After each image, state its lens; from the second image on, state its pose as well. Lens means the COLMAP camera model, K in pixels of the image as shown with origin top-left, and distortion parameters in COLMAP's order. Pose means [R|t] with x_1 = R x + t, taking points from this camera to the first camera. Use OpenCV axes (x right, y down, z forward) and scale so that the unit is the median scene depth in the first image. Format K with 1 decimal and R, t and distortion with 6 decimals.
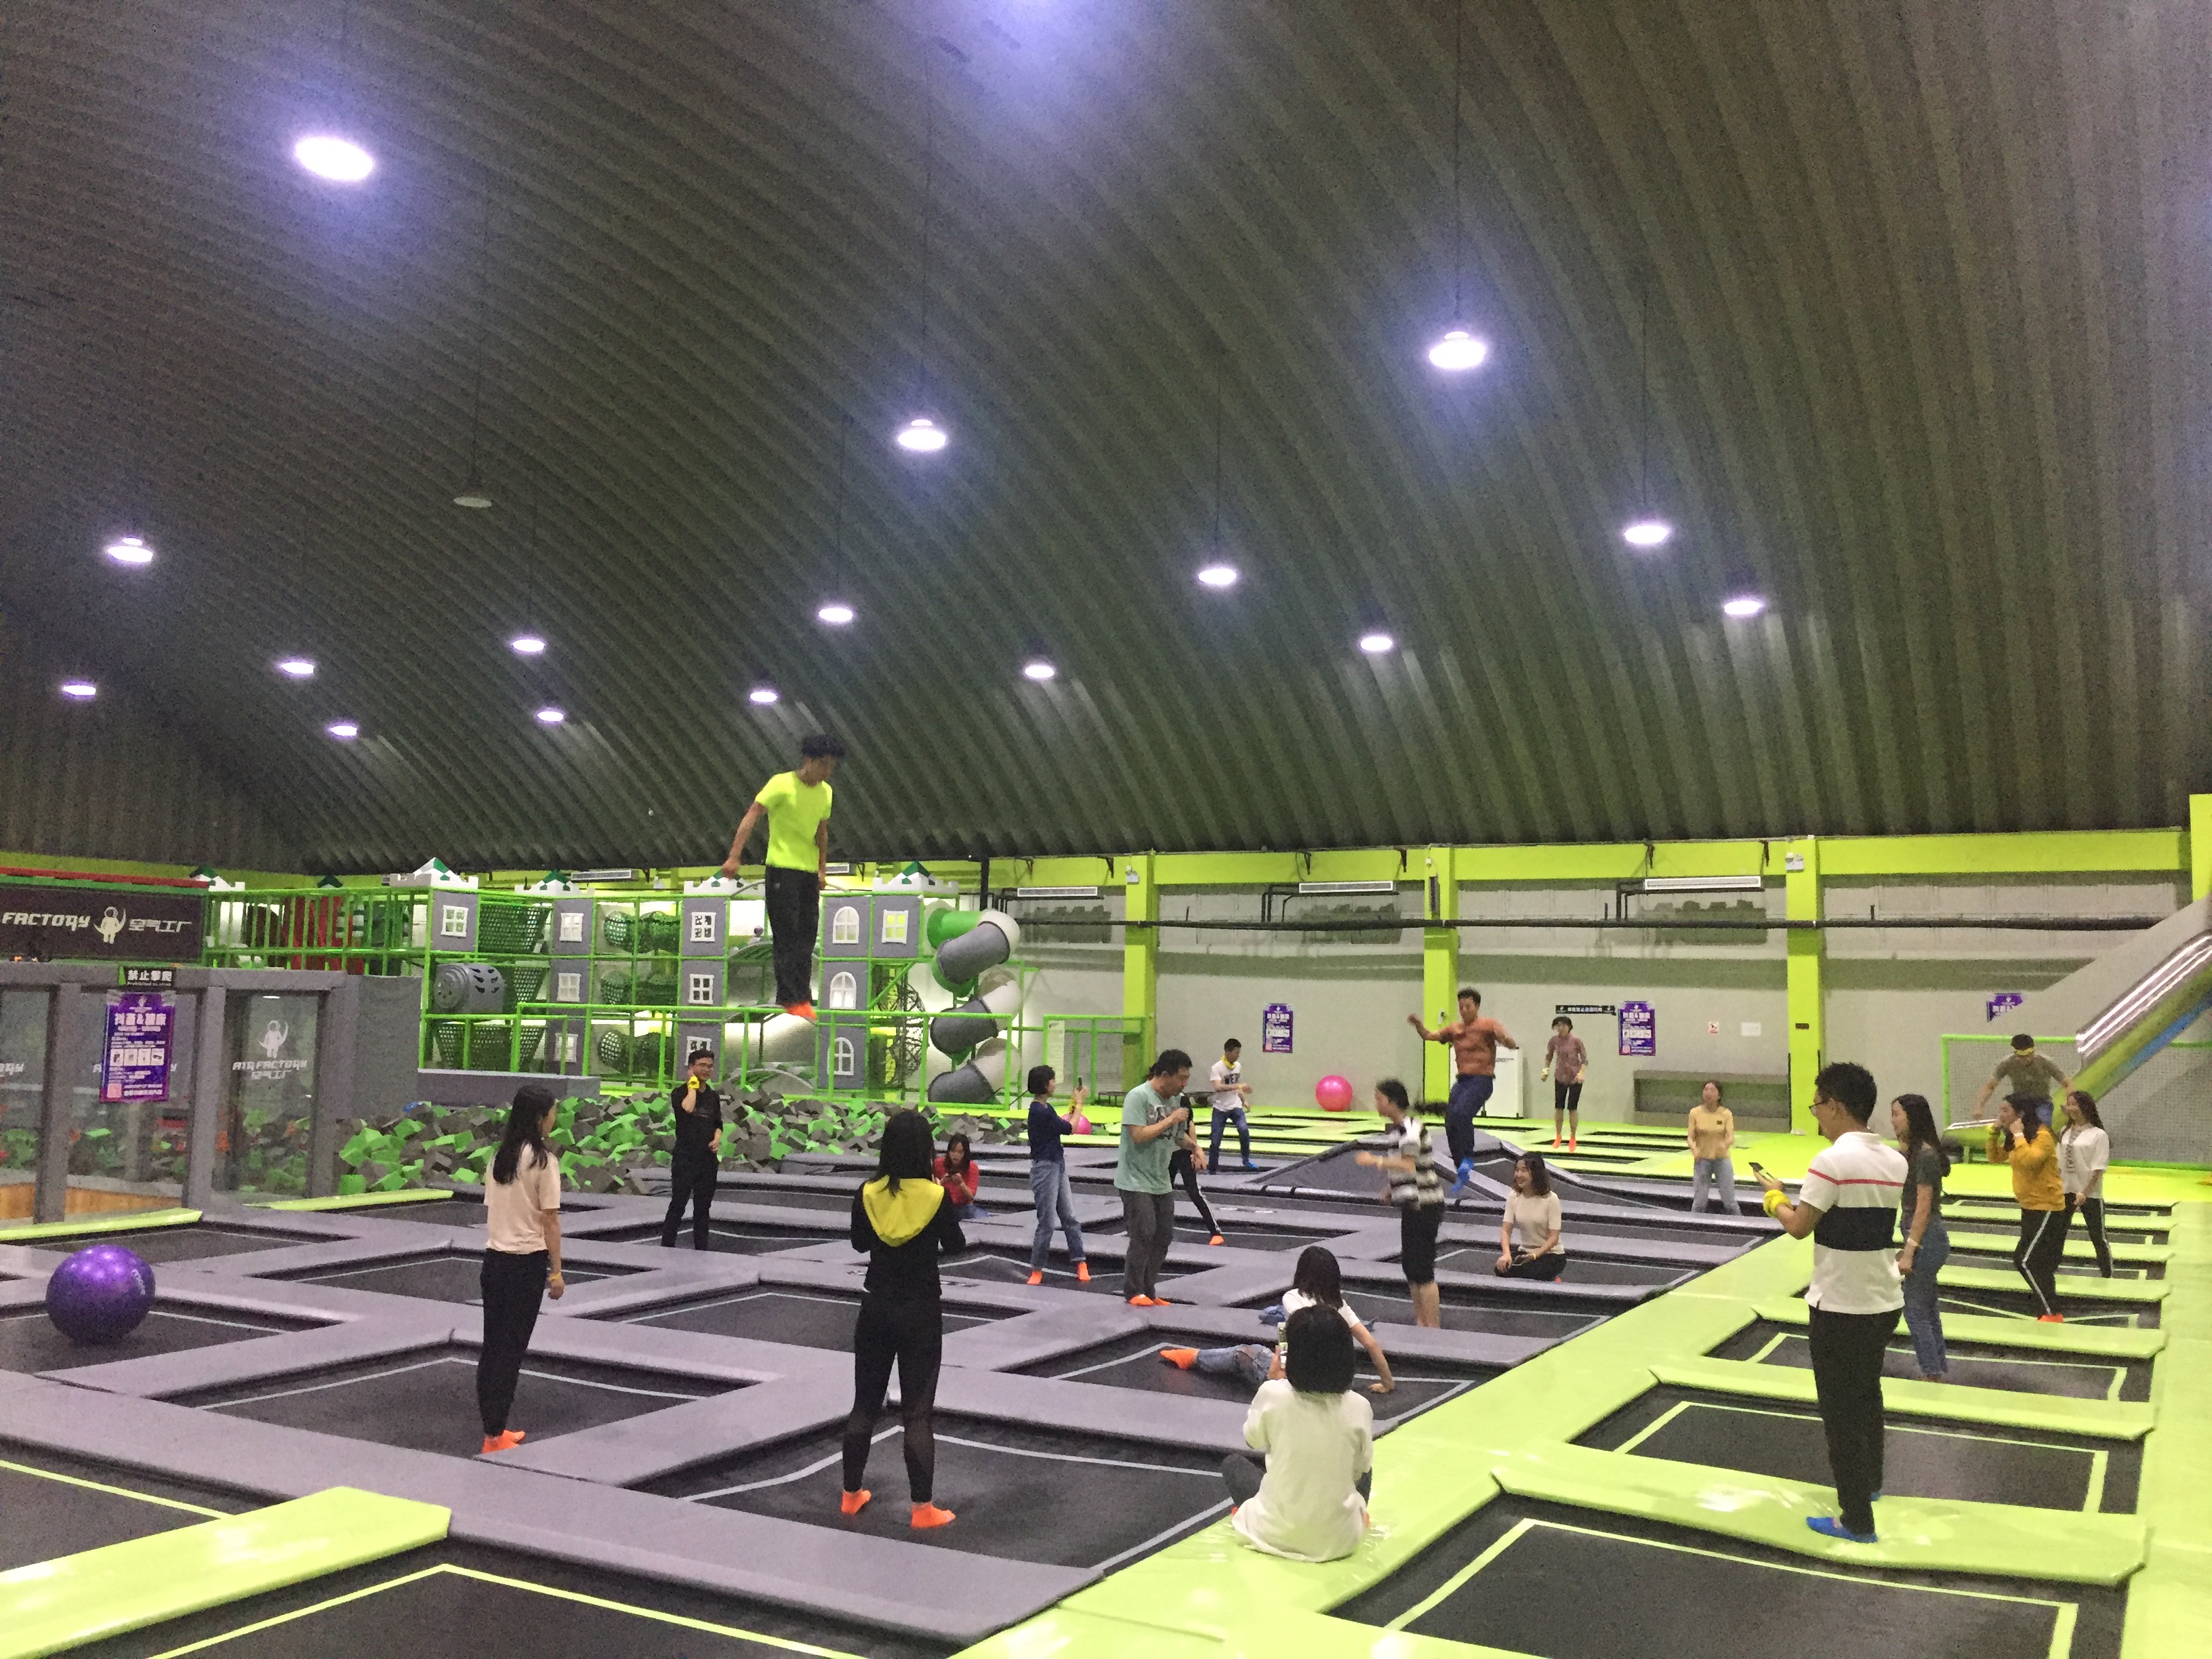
lens RADIAL K [[1883.6, 0, 1106.0], [0, 1883.6, 829.5], [0, 0, 1]] dist [0.065904, -0.080044]
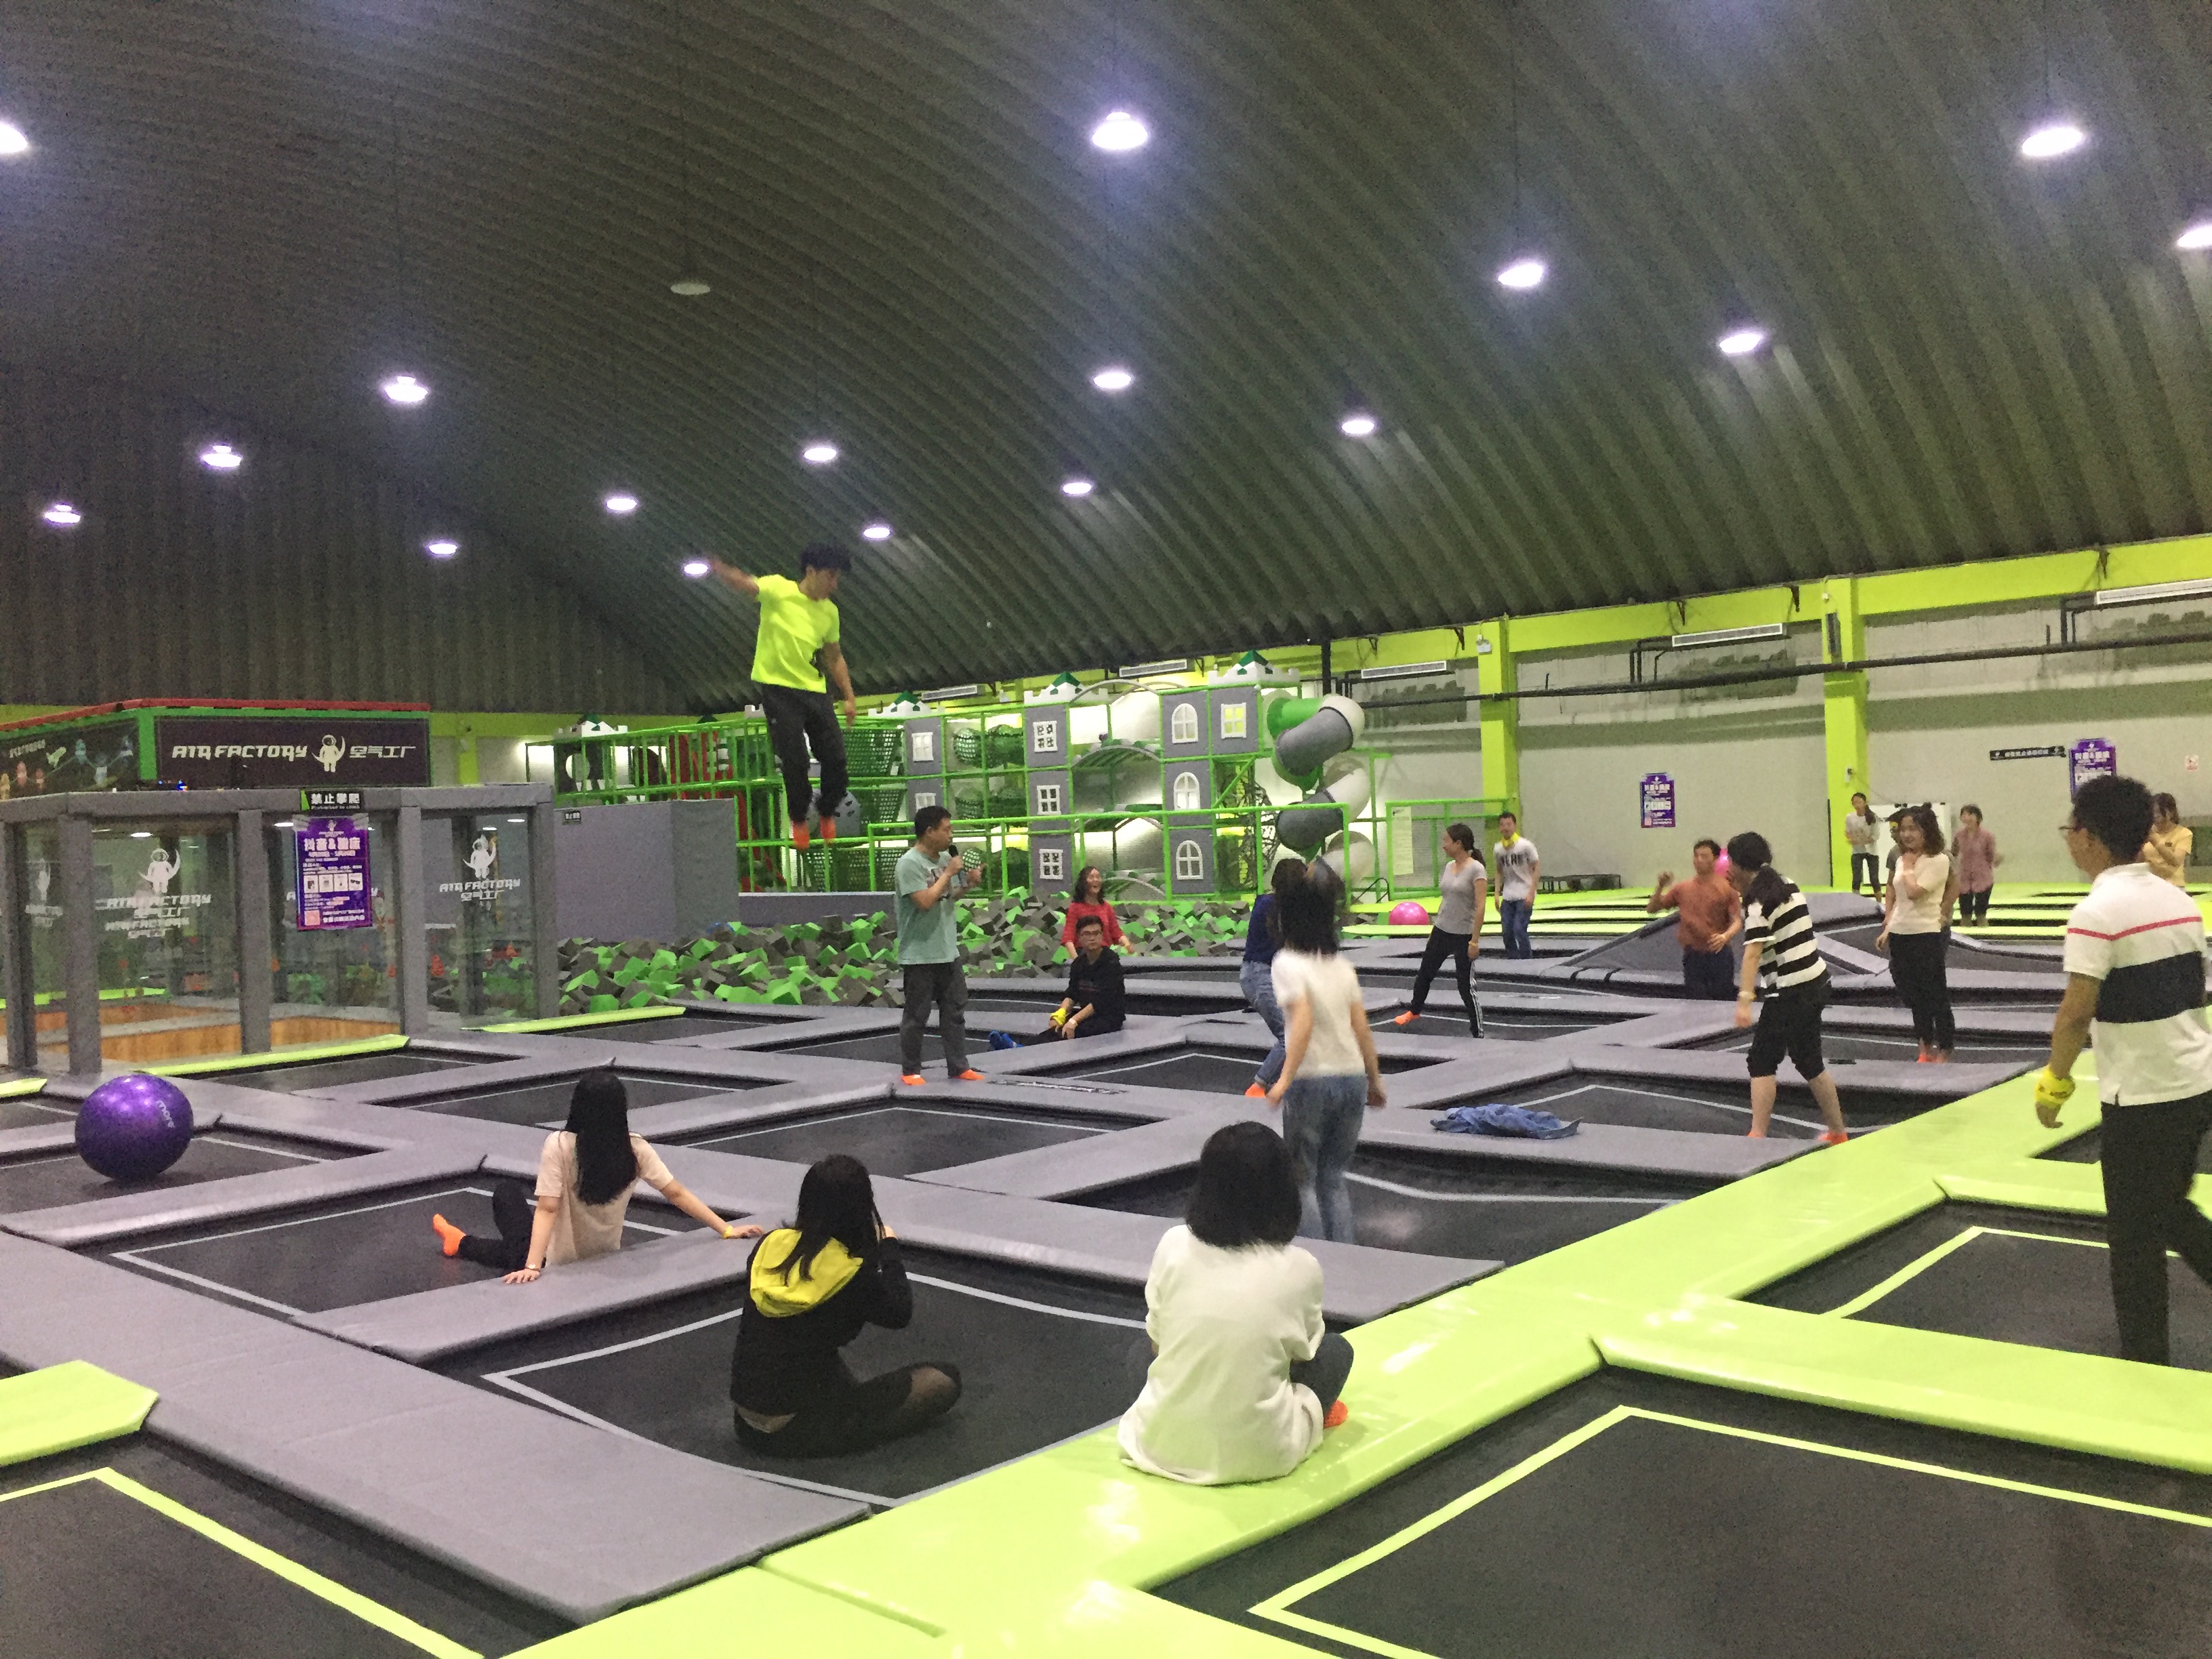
lens RADIAL K [[1883.6, 0, 1106.0], [0, 1883.6, 829.5], [0, 0, 1]] dist [0.065904, -0.080044]
pose [[0.970944, -0.060333, -0.231575, 0.042807], [0.082860, 0.992596, 0.088813, 0.016965], [0.224502, -0.105420, 0.968754, 0.066999]]
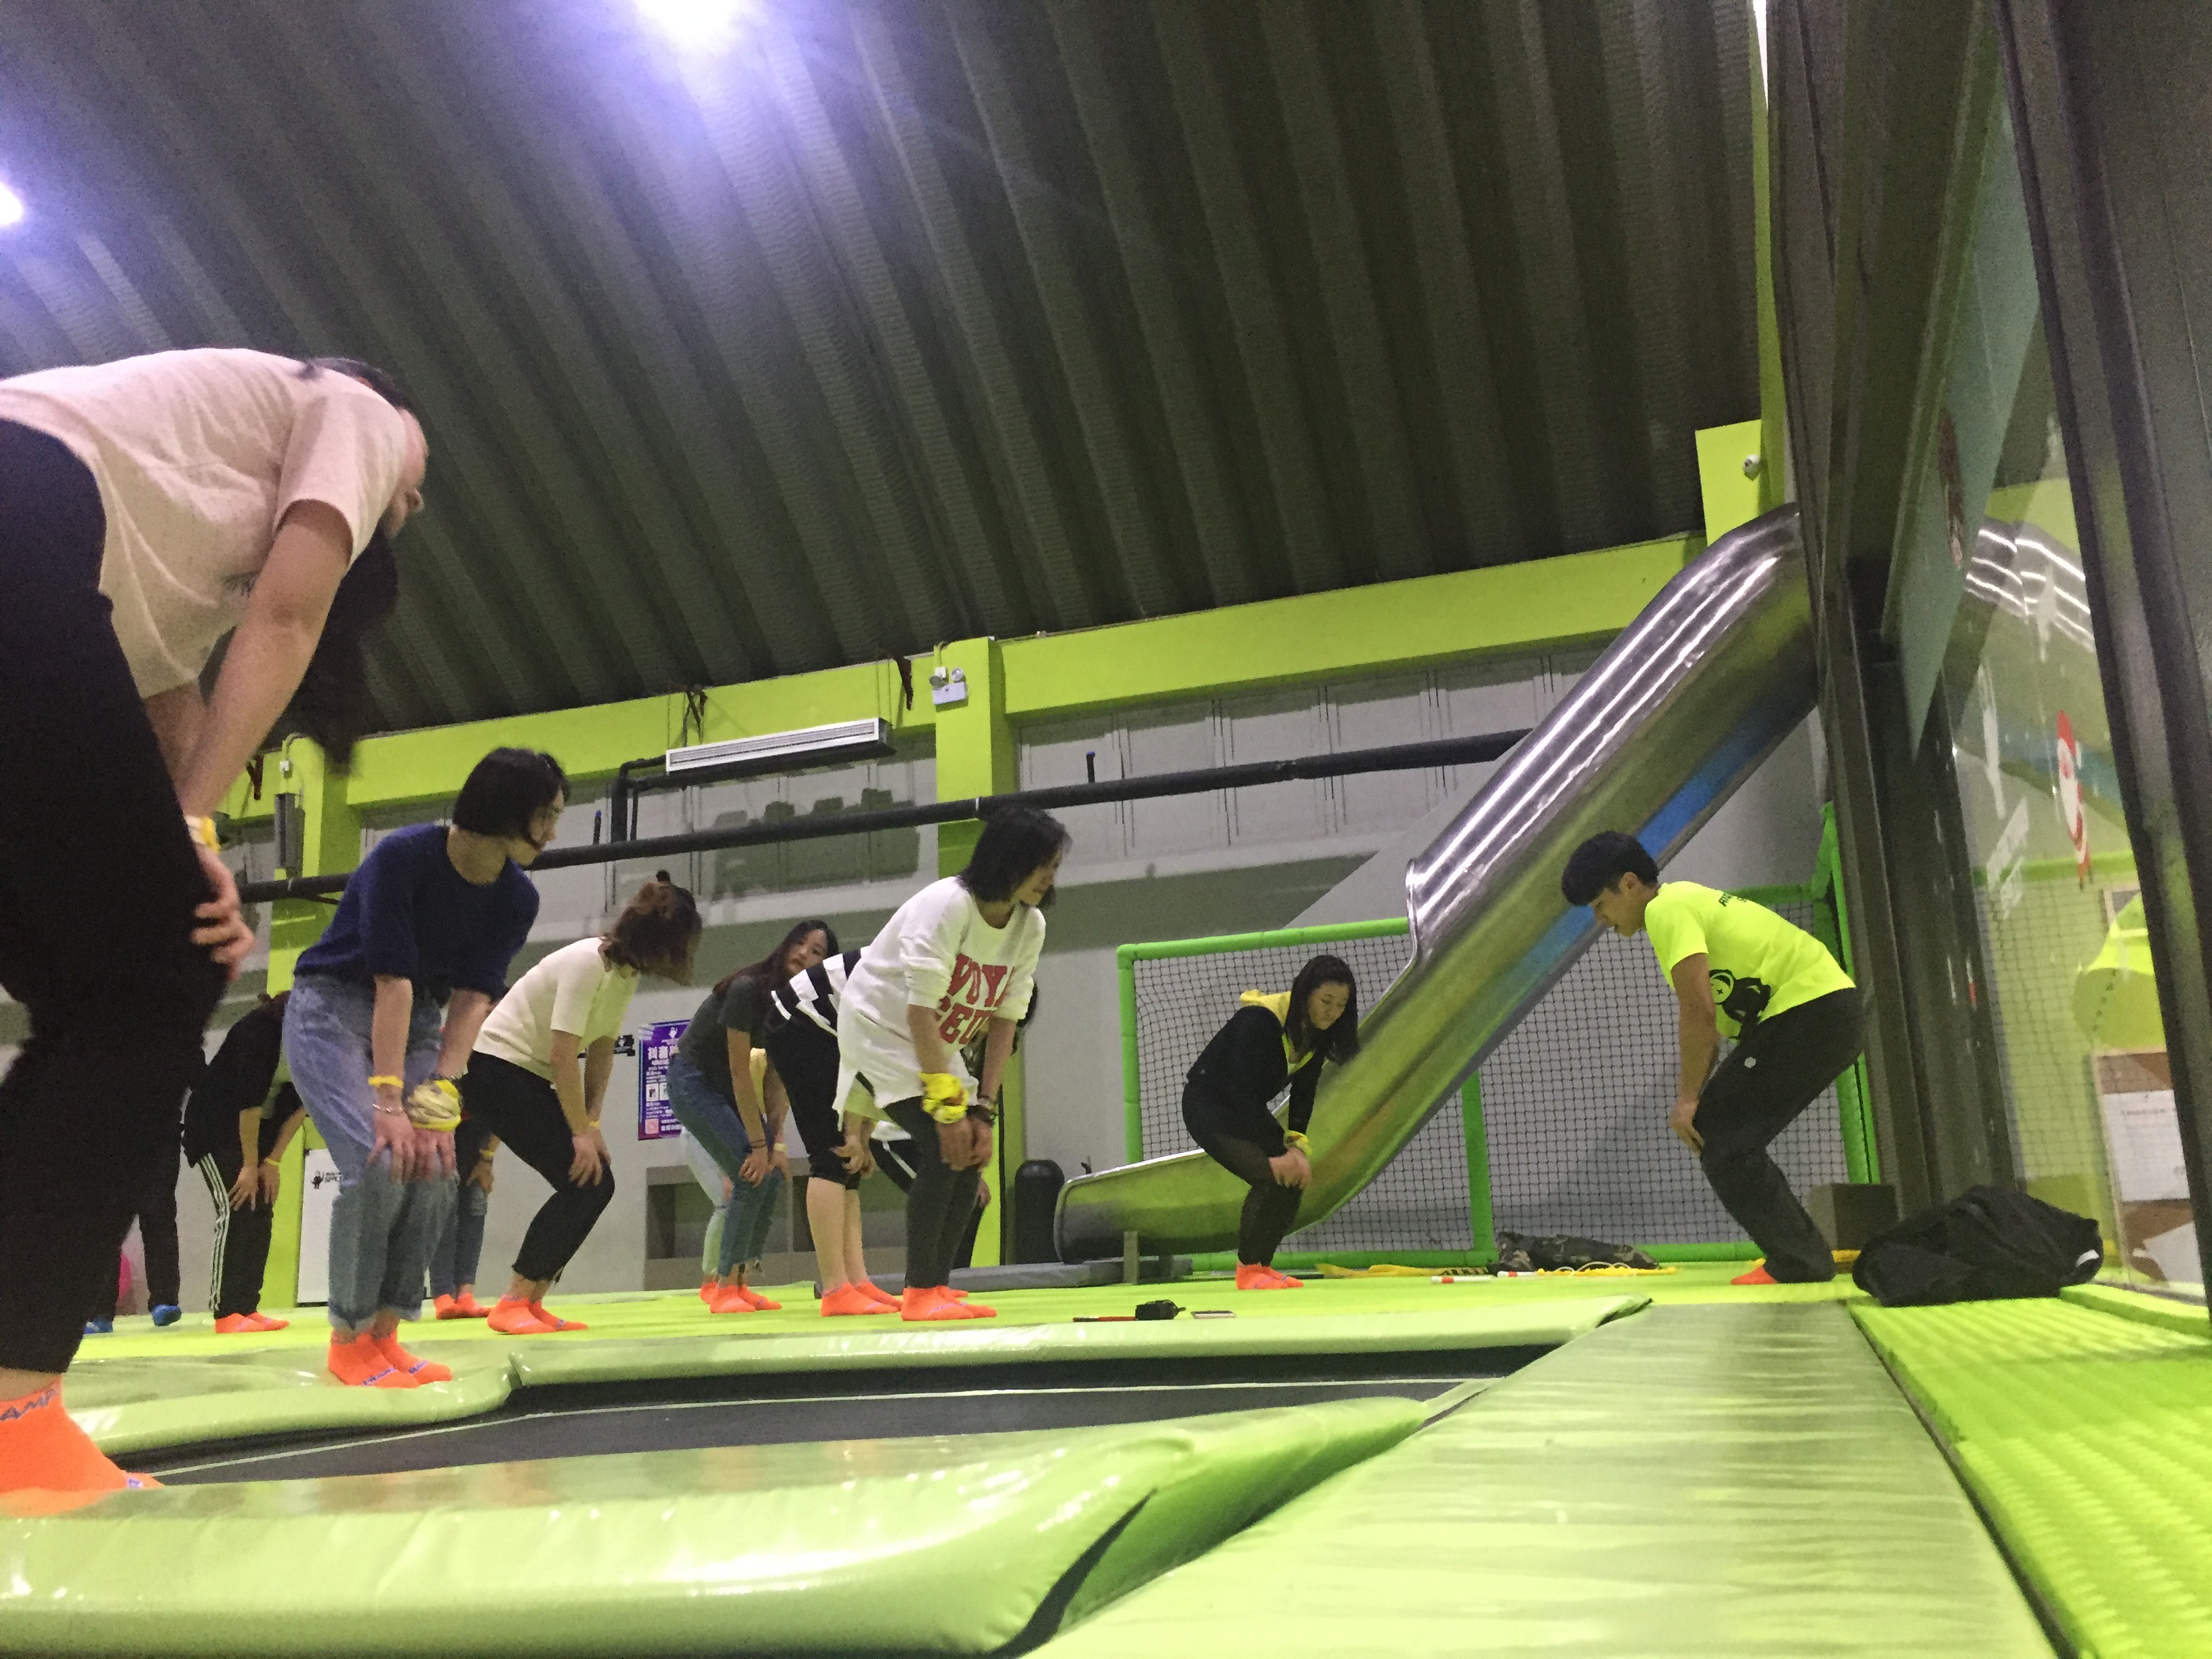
lens RADIAL K [[1882.2, 0, 1106.0], [0, 1882.2, 829.5], [0, 0, 1]] dist [-0.002291, -0.002357]
pose [[0.984071, -0.020233, 0.176619, 0.269617], [0.042596, 0.991397, -0.123763, 0.093907], [-0.172595, 0.129315, 0.976467, 0.462747]]
